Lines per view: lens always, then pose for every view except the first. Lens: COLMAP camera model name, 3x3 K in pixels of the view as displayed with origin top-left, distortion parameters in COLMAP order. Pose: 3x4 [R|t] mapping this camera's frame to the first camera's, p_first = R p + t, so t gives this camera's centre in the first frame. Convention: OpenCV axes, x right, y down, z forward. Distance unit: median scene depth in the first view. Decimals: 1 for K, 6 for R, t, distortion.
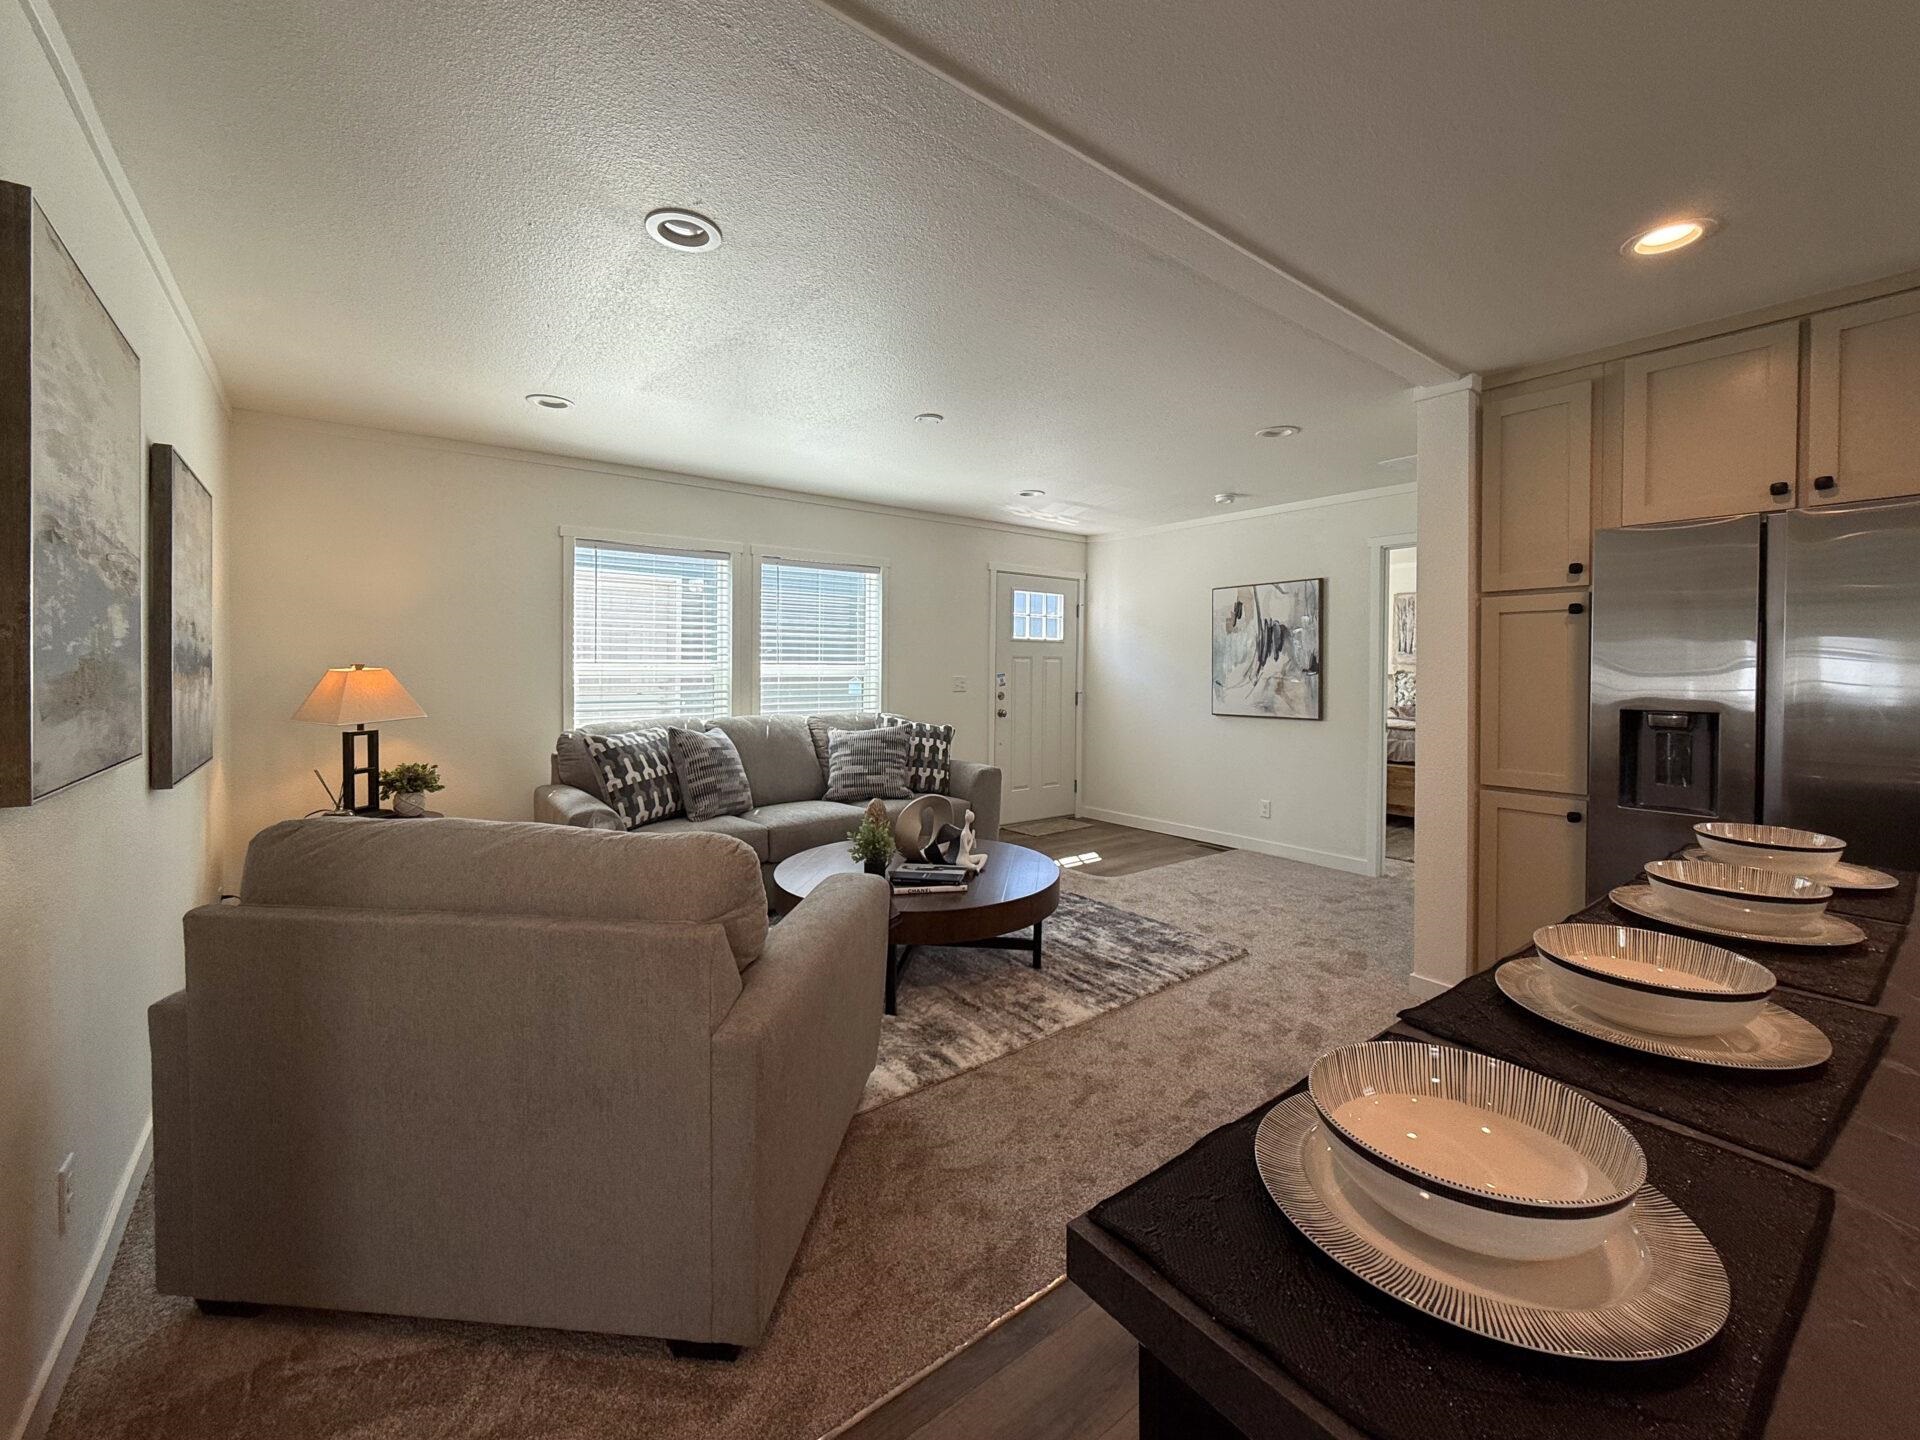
lens RADIAL K [[788.9, 0, 963.5], [0, 788.9, 671.9], [0, 0, 1]] dist [-0.000130, 0.000276]
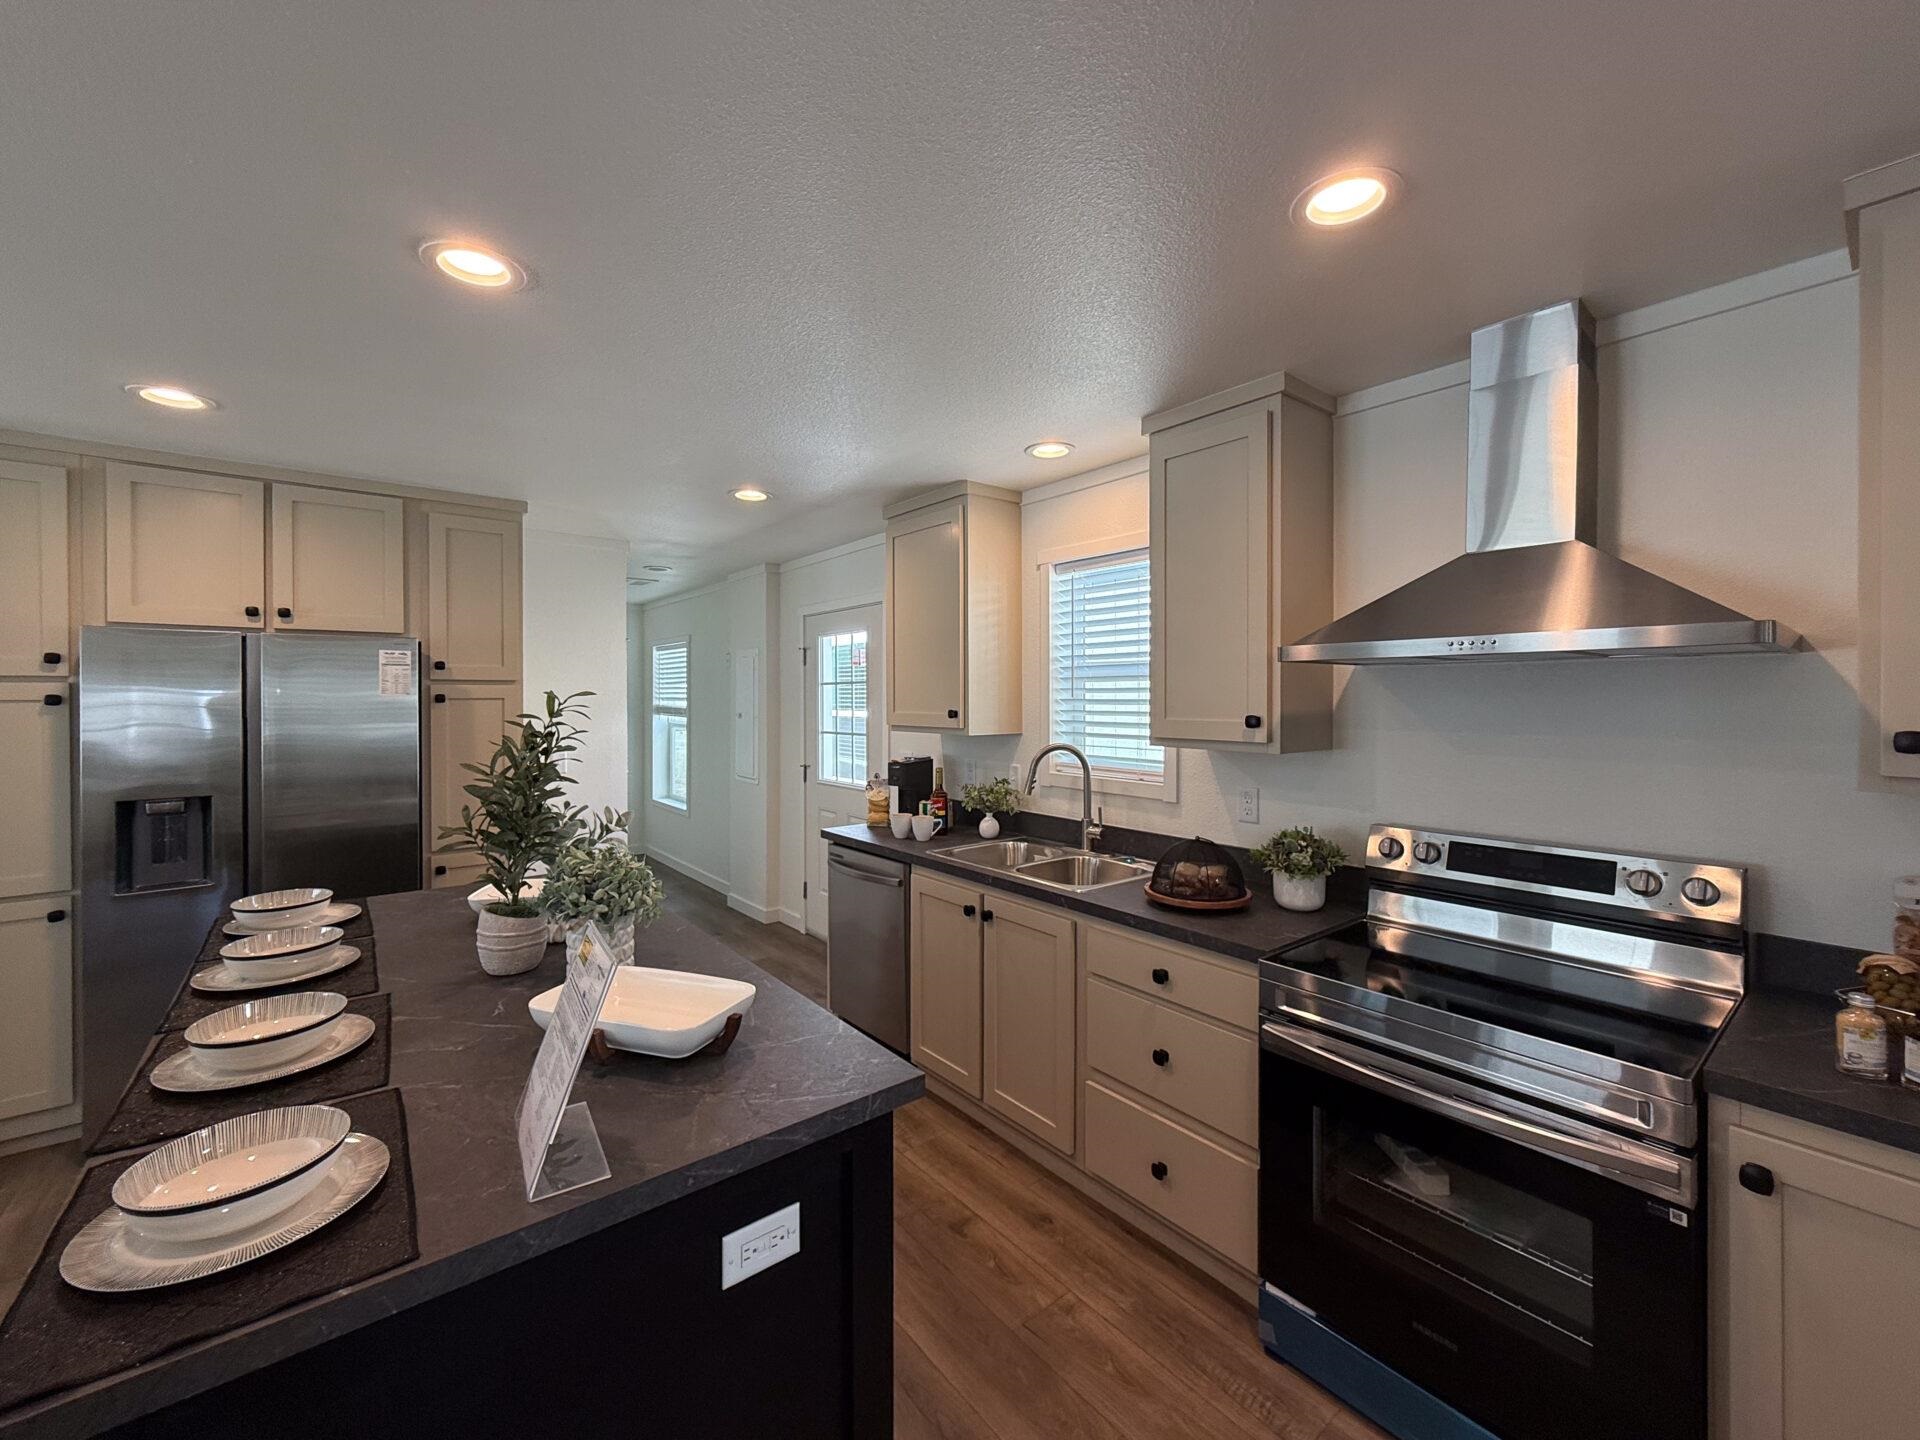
lens RADIAL K [[771.2, 0, 965.0], [0, 771.2, 708.4], [0, 0, 1]] dist [0.001224, 0.000270]
pose [[-0.023383, -0.010572, 0.999671, -0.272761], [0.008244, 0.999908, 0.010767, -0.099798], [-0.999693, 0.008493, -0.023294, -0.127718]]
